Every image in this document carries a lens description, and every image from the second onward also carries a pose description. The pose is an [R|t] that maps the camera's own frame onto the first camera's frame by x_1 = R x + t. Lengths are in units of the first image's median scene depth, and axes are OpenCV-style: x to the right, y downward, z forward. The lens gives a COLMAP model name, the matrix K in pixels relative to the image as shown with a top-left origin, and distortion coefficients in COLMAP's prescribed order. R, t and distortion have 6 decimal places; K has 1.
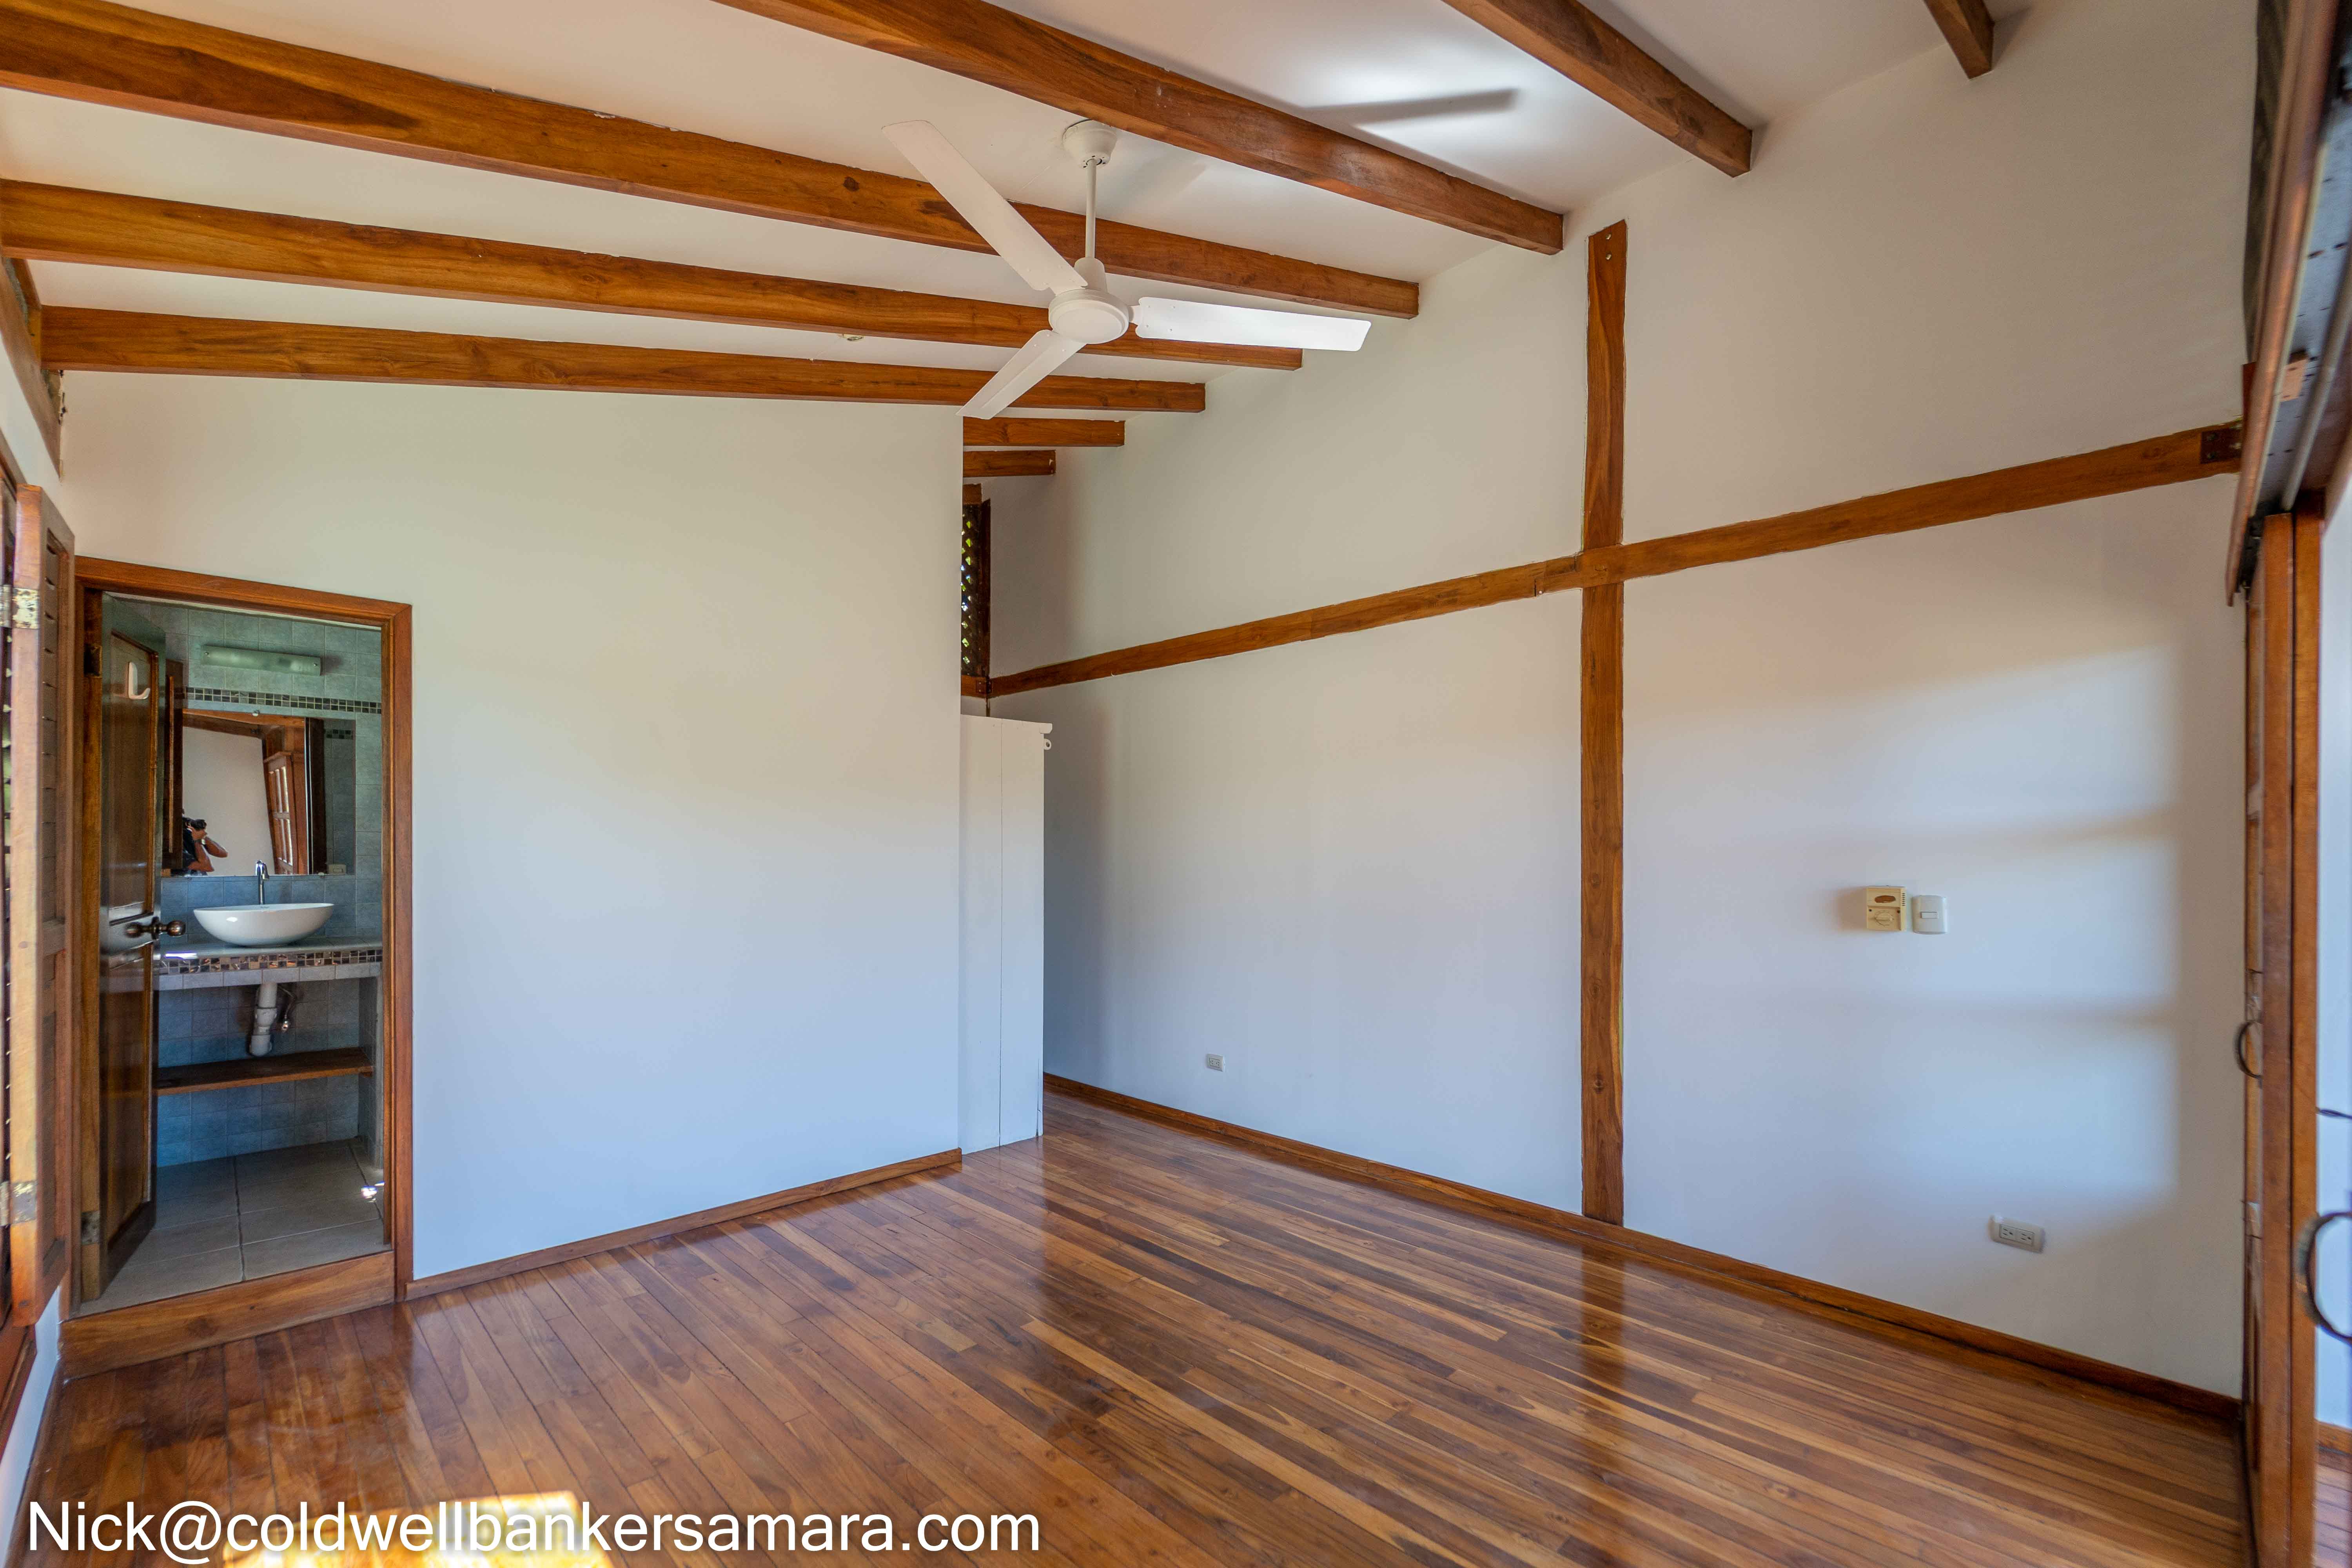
lens RADIAL K [[986.4, 0, 1167.3], [0, 986.4, 846.3], [0, 0, 1]] dist [0.001481, 0.000322]
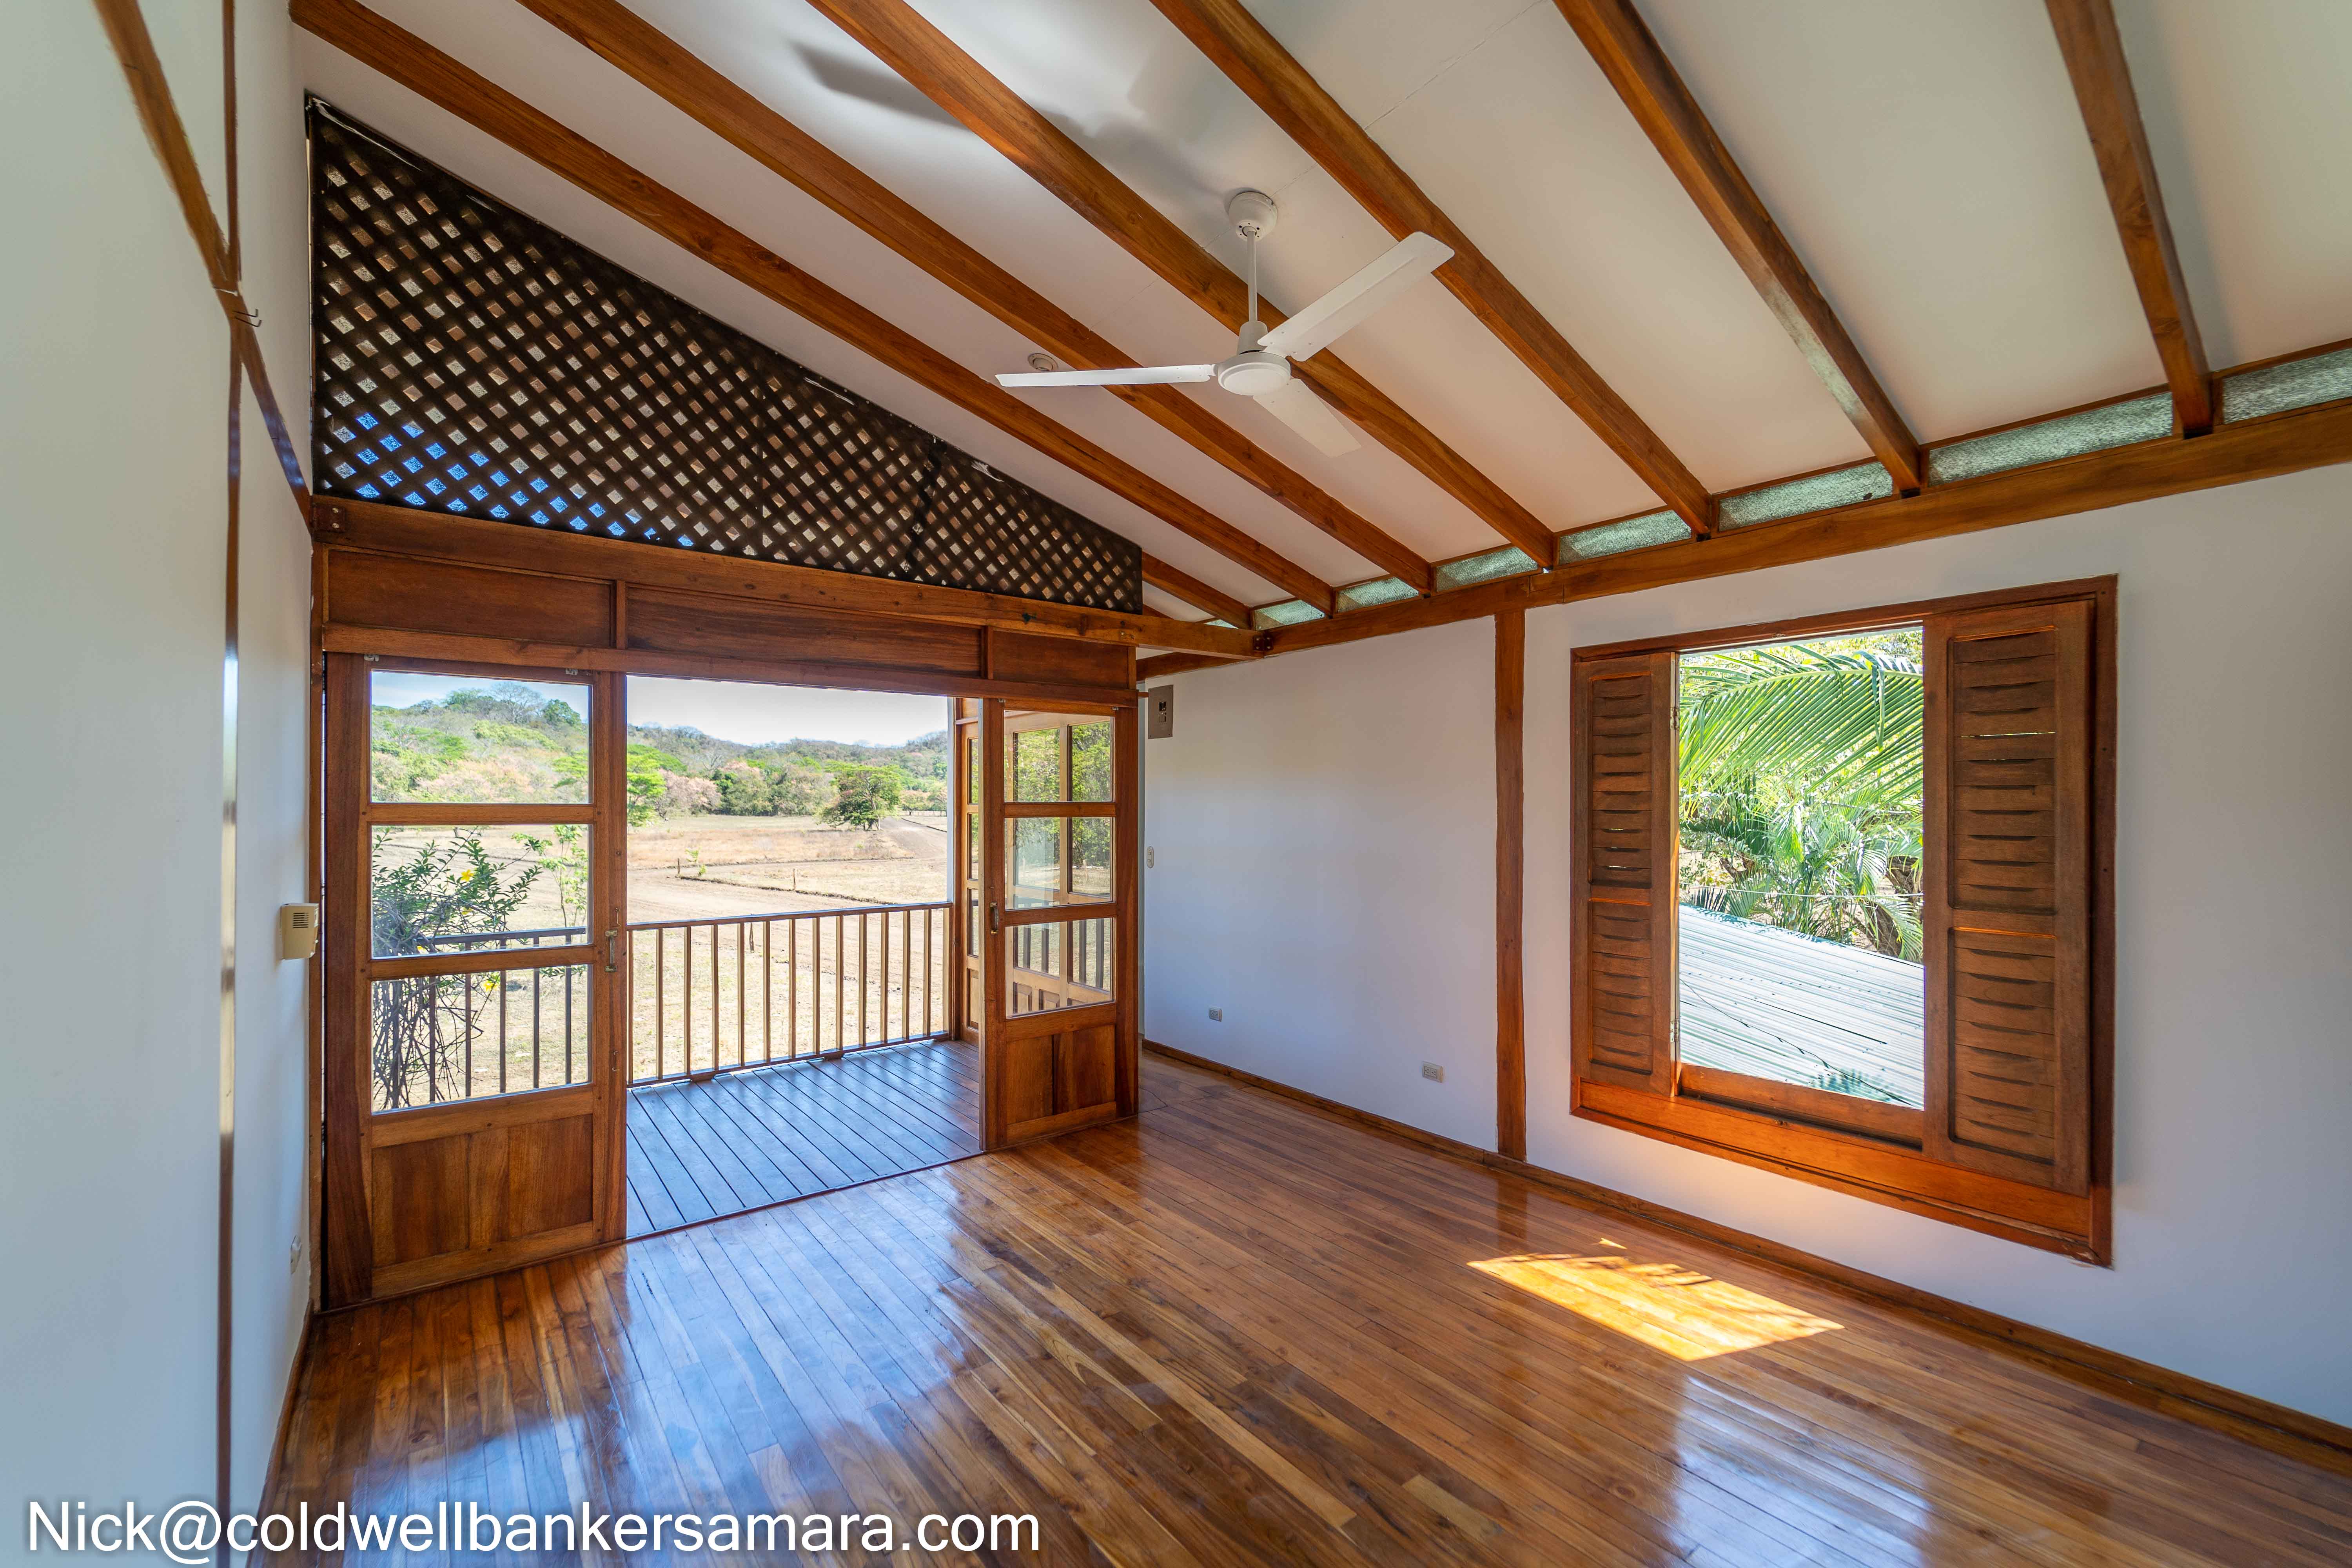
lens RADIAL K [[960.1, 0, 1180.7], [0, 960.1, 818.0], [0, 0, 1]] dist [0.001051, 0.000148]
pose [[-0.993179, -0.000719, 0.116596, -0.095598], [0.000899, 0.999904, 0.013822, -0.039991], [-0.116595, 0.013833, -0.993083, 1.616282]]
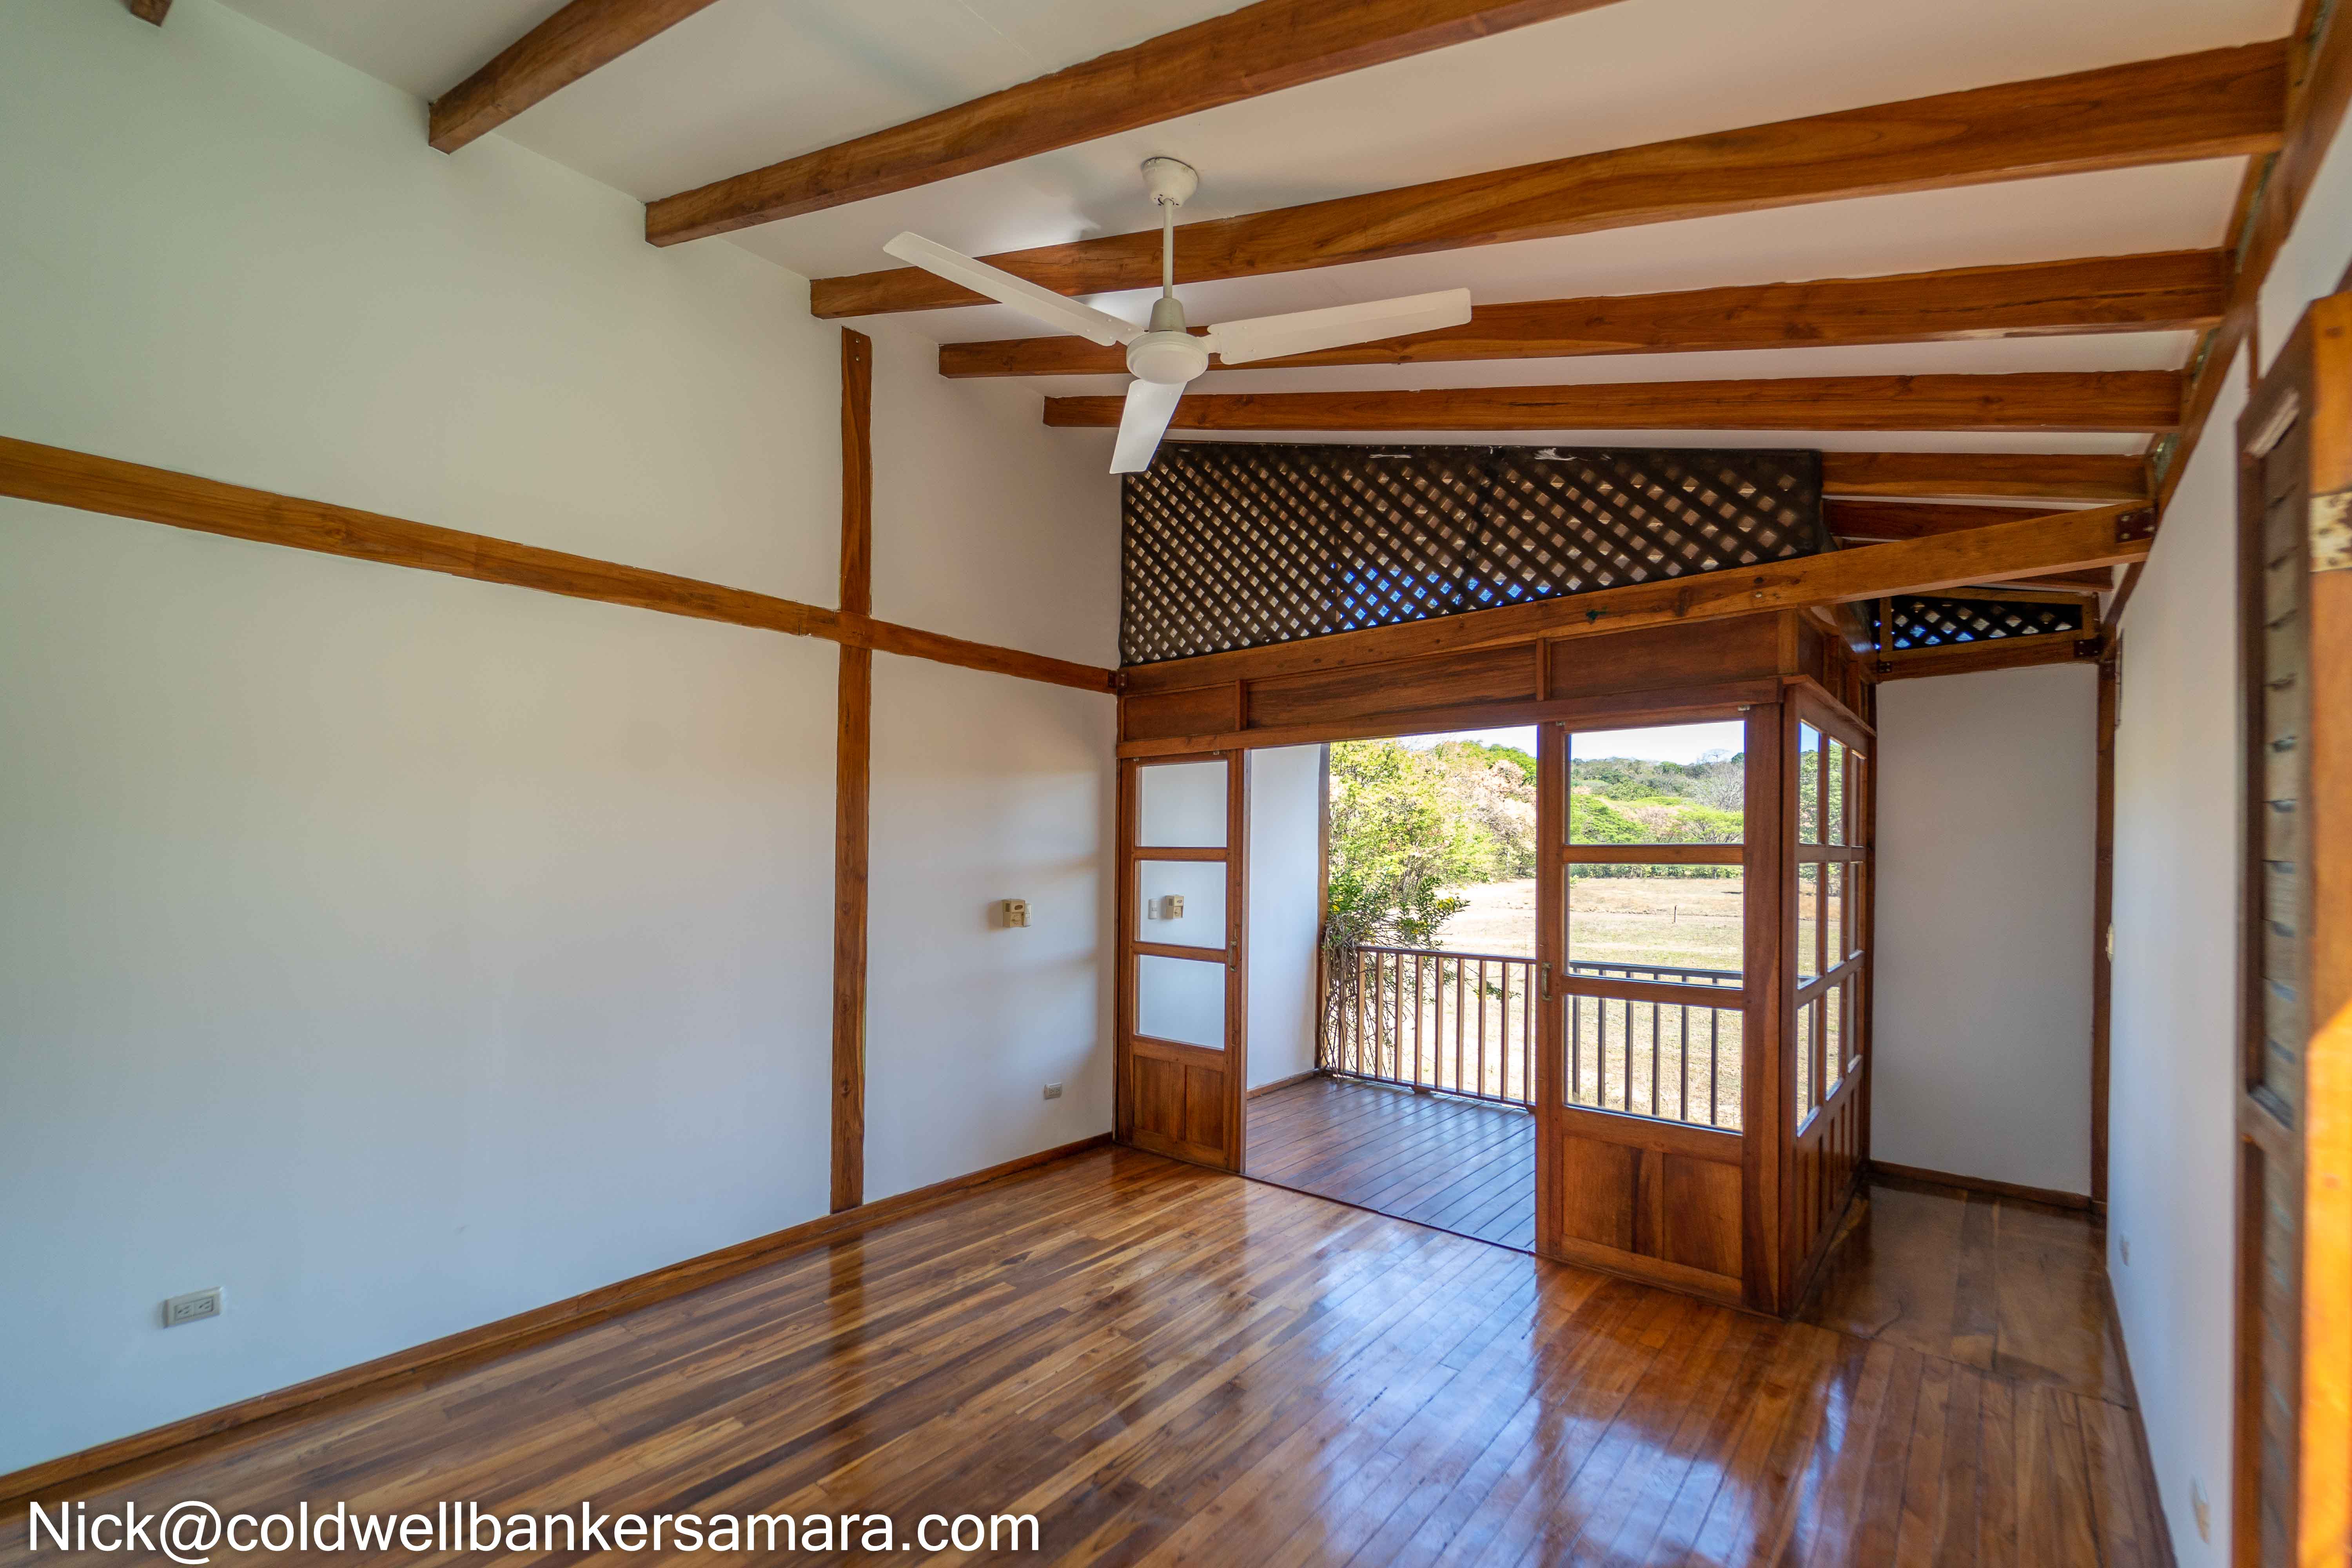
lens RADIAL K [[978.3, 0, 1179.5], [0, 978.3, 854.8], [0, 0, 1]] dist [0.000879, -0.000014]
pose [[-0.095359, -0.005127, 0.995430, -0.810385], [-0.001772, 0.999986, 0.004980, -0.036656], [-0.995441, -0.001289, -0.095367, 0.837938]]
